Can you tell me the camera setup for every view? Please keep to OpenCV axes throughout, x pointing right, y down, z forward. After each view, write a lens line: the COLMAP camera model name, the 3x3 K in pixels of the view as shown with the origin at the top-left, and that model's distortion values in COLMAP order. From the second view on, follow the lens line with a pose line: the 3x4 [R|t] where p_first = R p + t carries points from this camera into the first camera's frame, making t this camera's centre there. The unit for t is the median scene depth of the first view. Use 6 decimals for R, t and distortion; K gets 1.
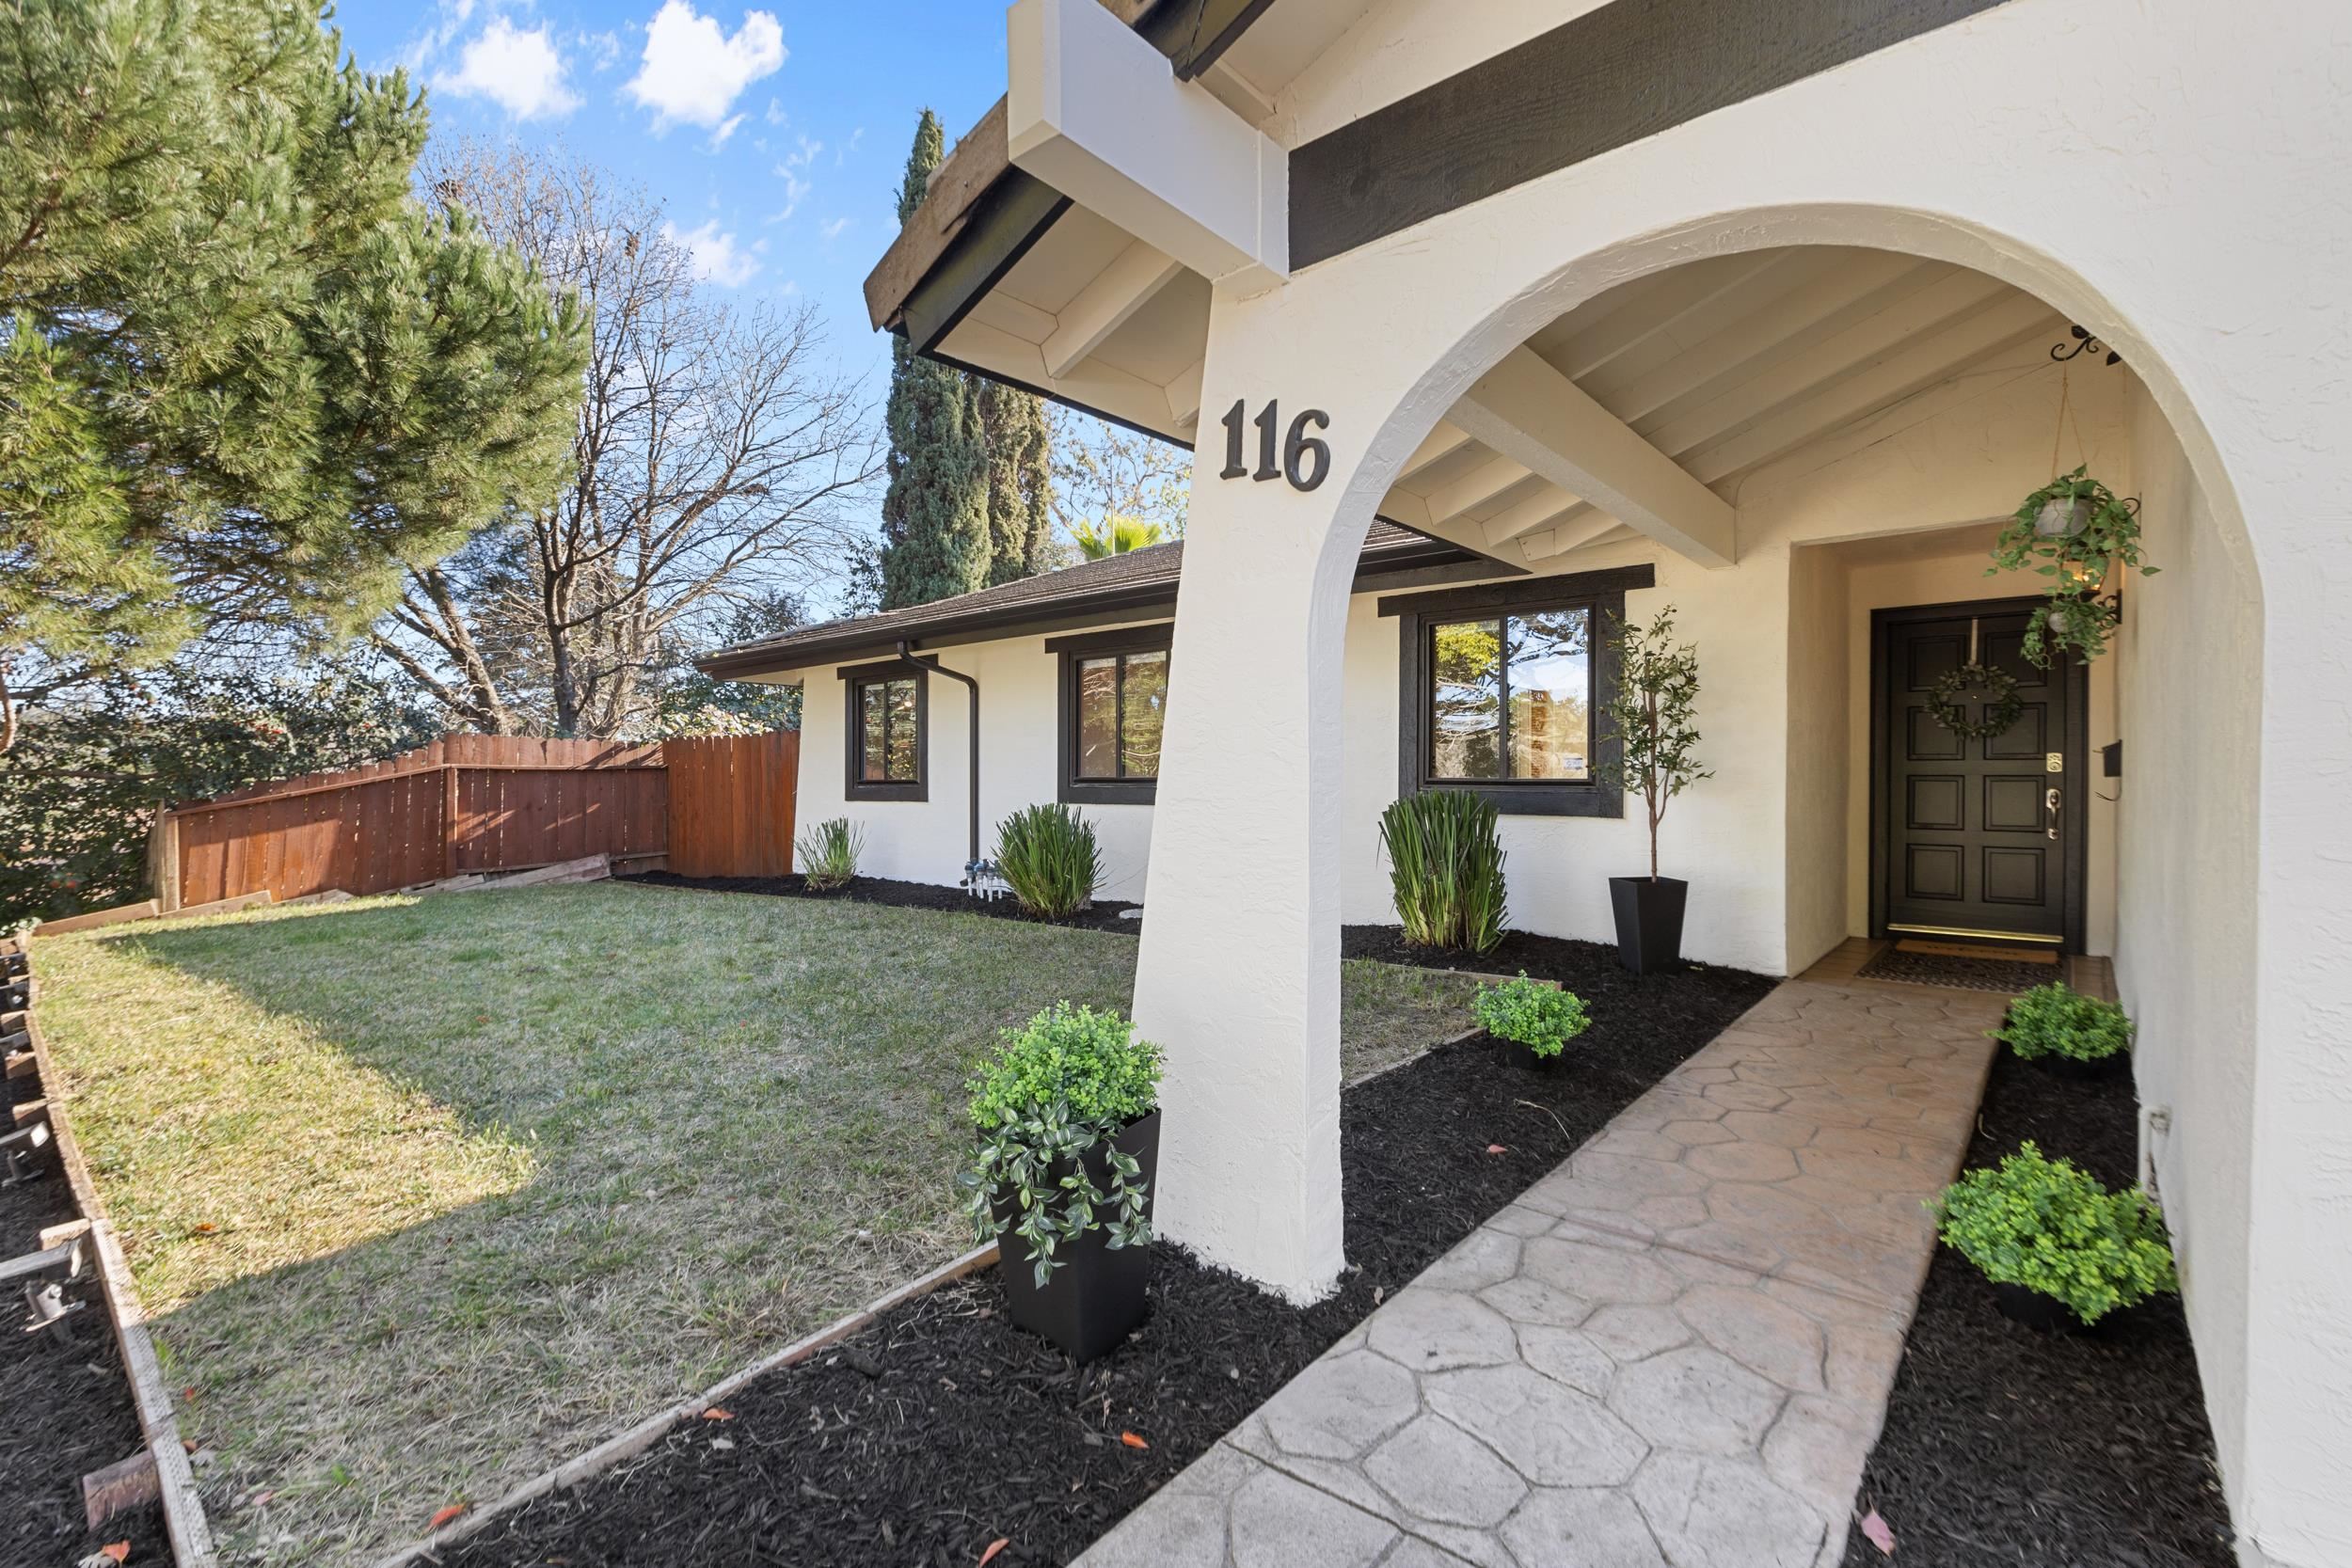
lens RADIAL K [[1035.8, 0, 1177.7], [0, 1035.8, 795.1], [0, 0, 1]] dist [0.004402, 0.000300]
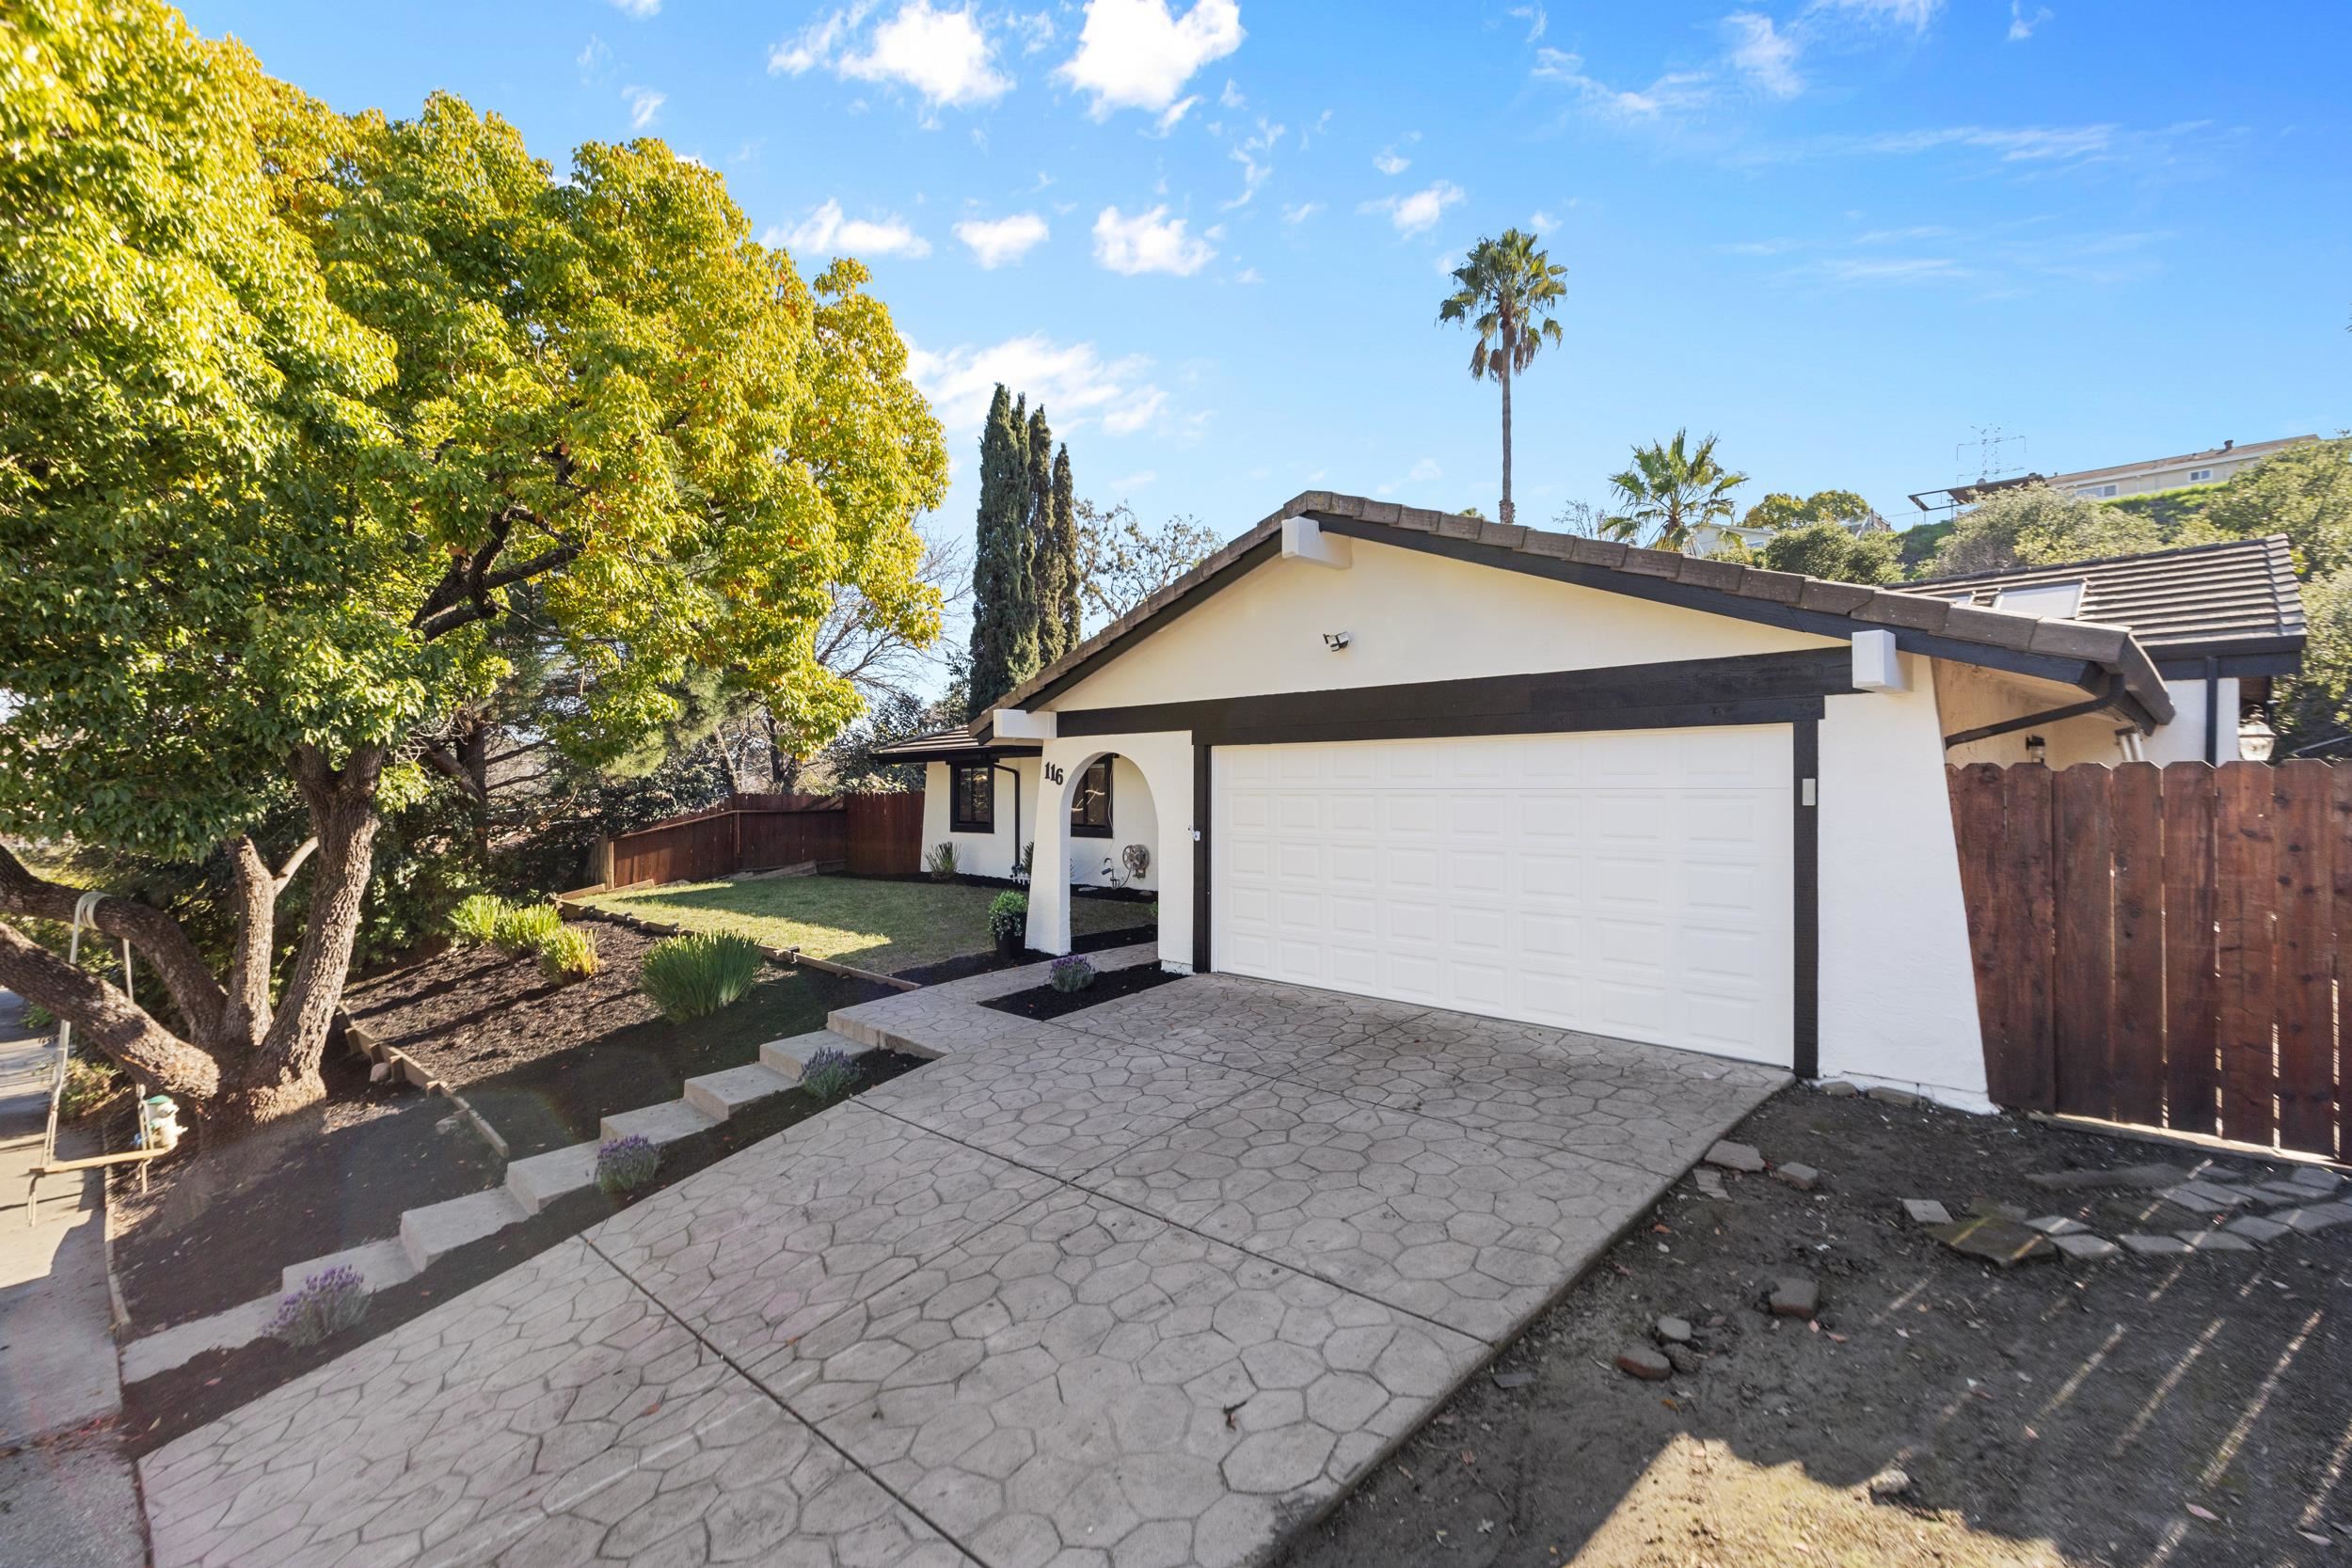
lens RADIAL K [[1035.8, 0, 1177.7], [0, 1035.8, 779.5], [0, 0, 1]] dist [0.004402, 0.000300]
pose [[0.997086, -0.003553, -0.076202, 0.183013], [0.001723, 0.999709, -0.024061, -0.034914], [0.076266, 0.023860, 0.996802, -0.664253]]
